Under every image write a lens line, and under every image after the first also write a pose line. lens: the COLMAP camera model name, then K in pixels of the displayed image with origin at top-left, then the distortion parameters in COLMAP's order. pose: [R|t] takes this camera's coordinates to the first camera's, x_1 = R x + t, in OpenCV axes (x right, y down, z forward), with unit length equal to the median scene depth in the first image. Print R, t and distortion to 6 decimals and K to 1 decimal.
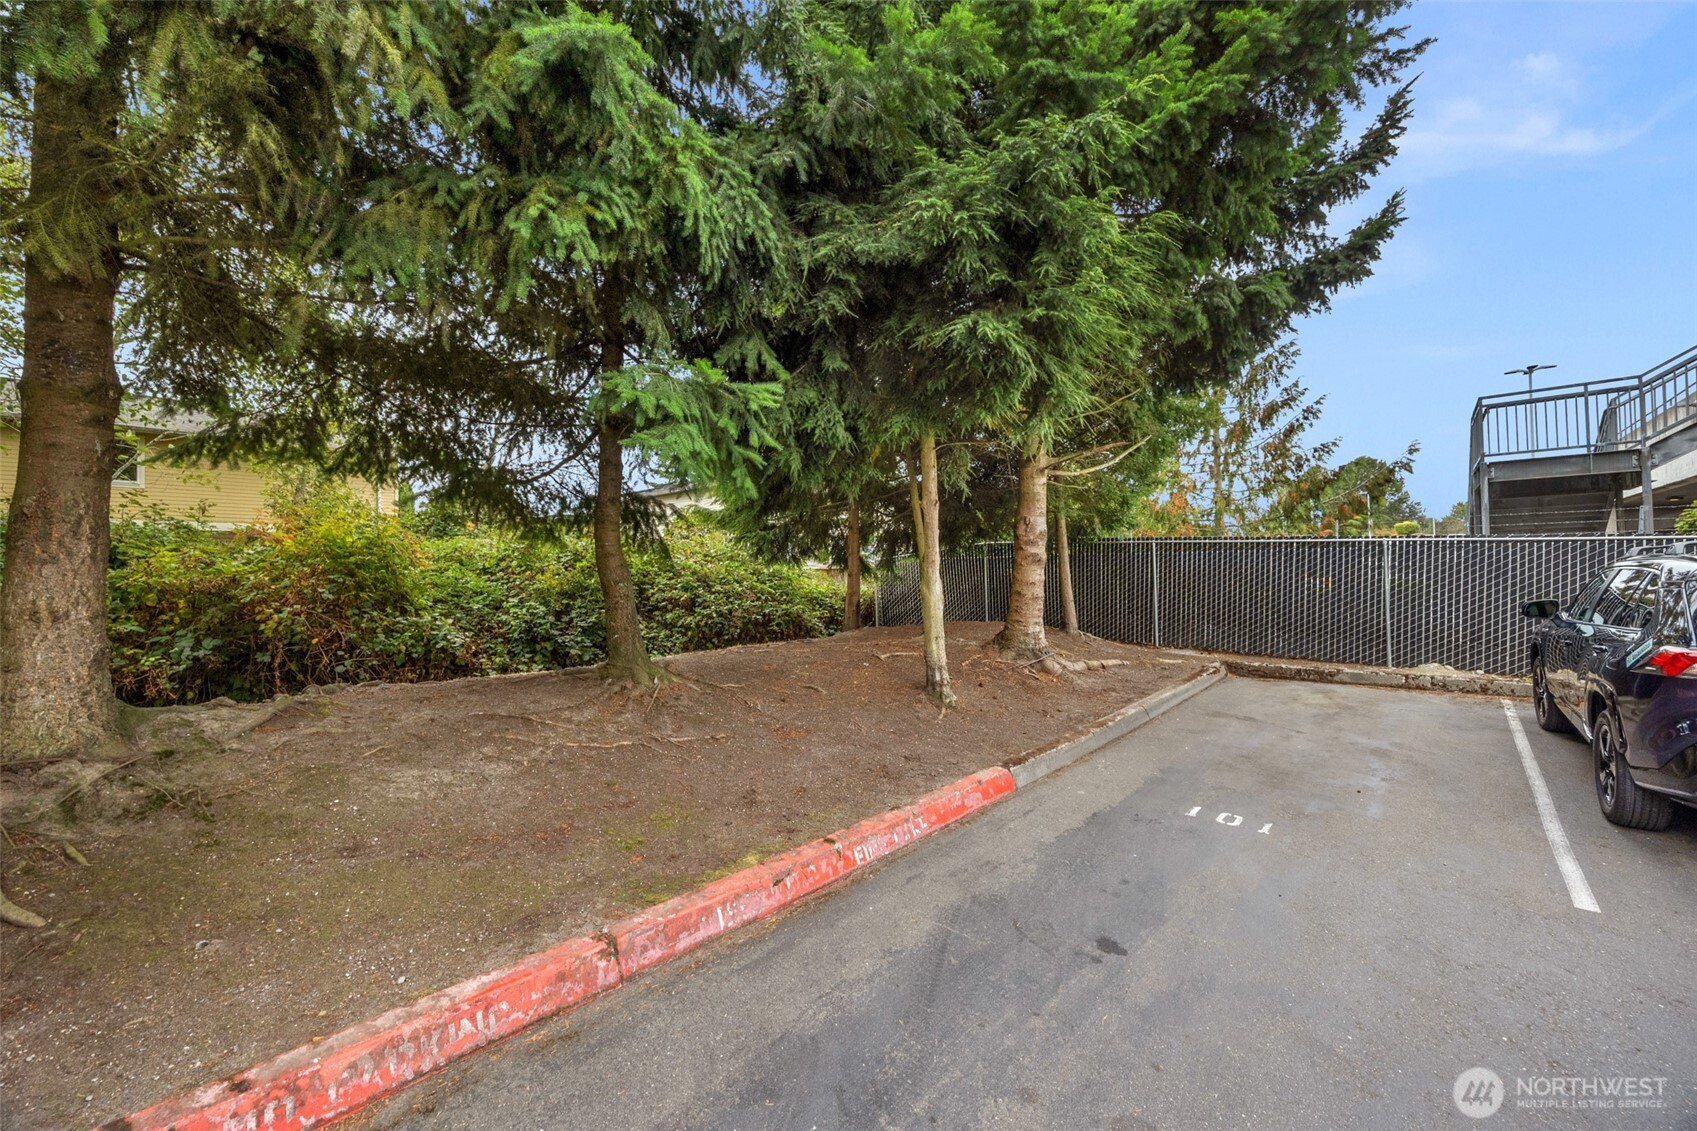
lens RADIAL K [[672.6, 0, 848.8], [0, 672.6, 565.9], [0, 0, 1]] dist [-0.003044, -0.001363]
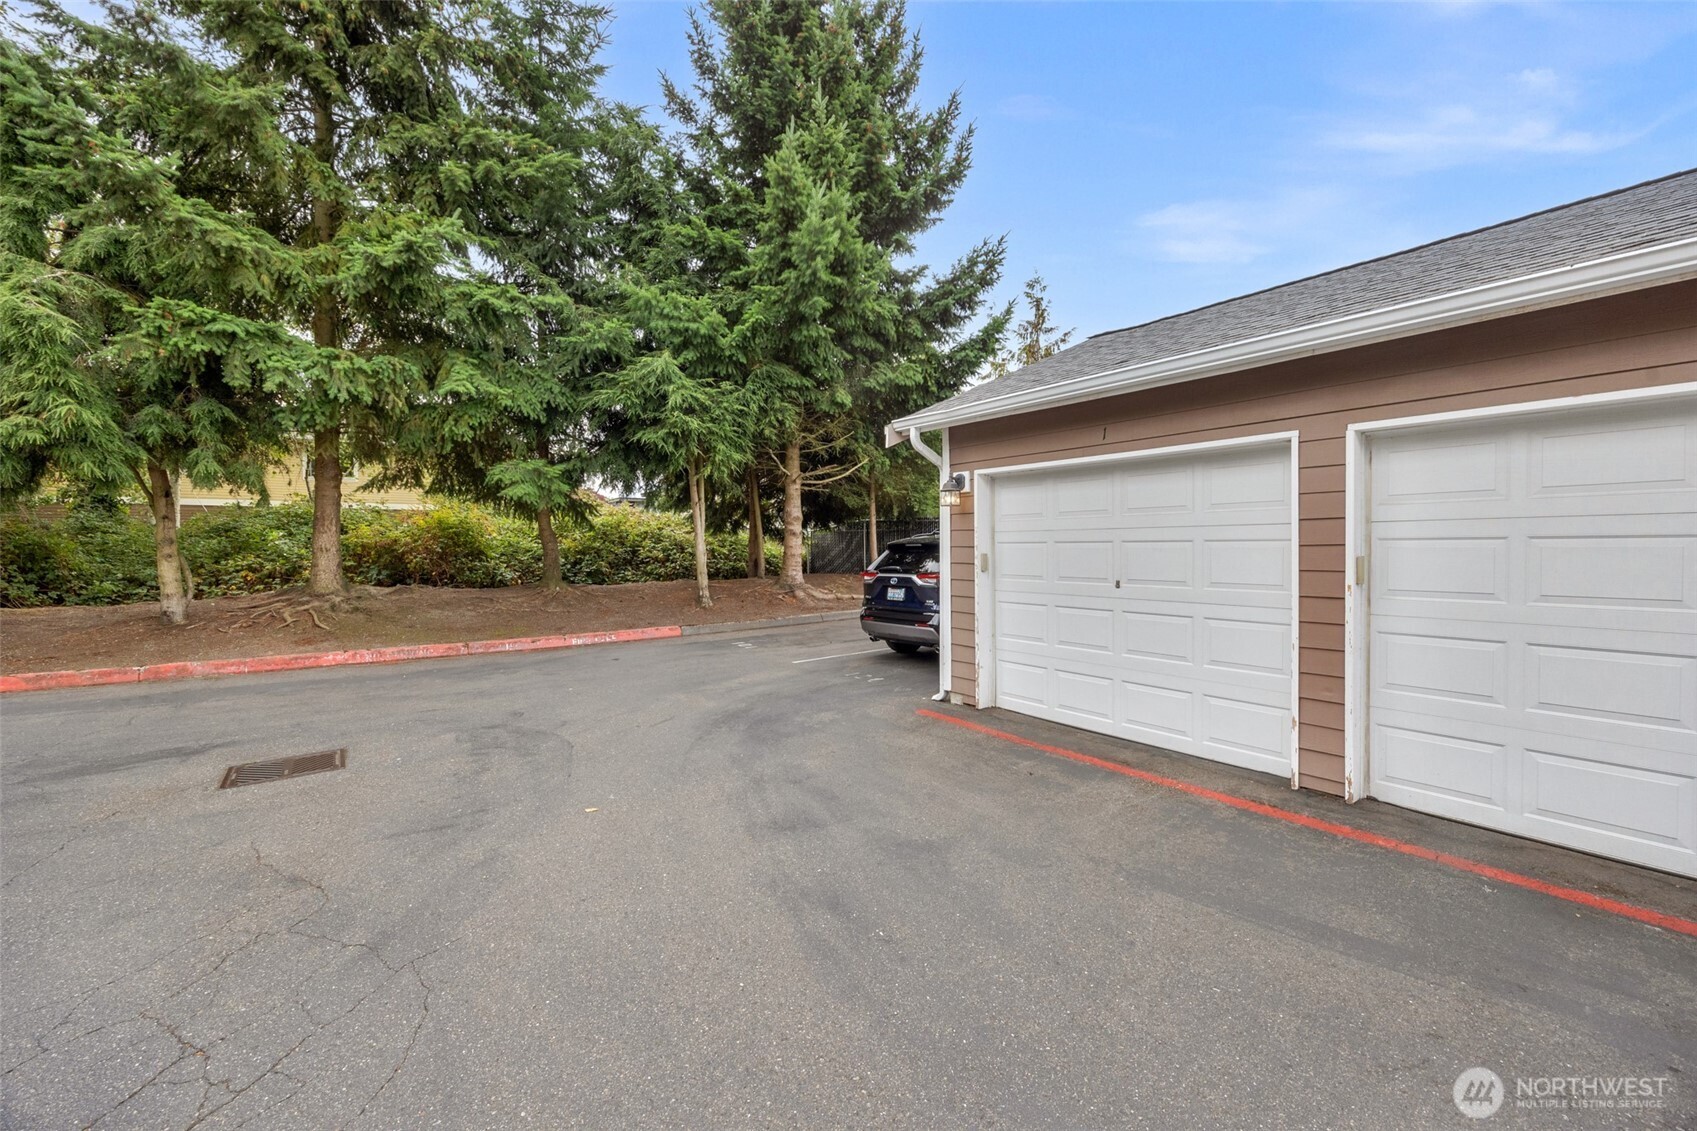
lens RADIAL K [[672.6, 0, 848.6], [0, 672.6, 558.7], [0, 0, 1]] dist [-0.003044, -0.001363]
pose [[0.982346, 0.012997, -0.186620, 0.752165], [-0.006802, 0.999406, 0.033797, -0.002520], [0.186948, -0.031931, 0.981851, -0.682677]]
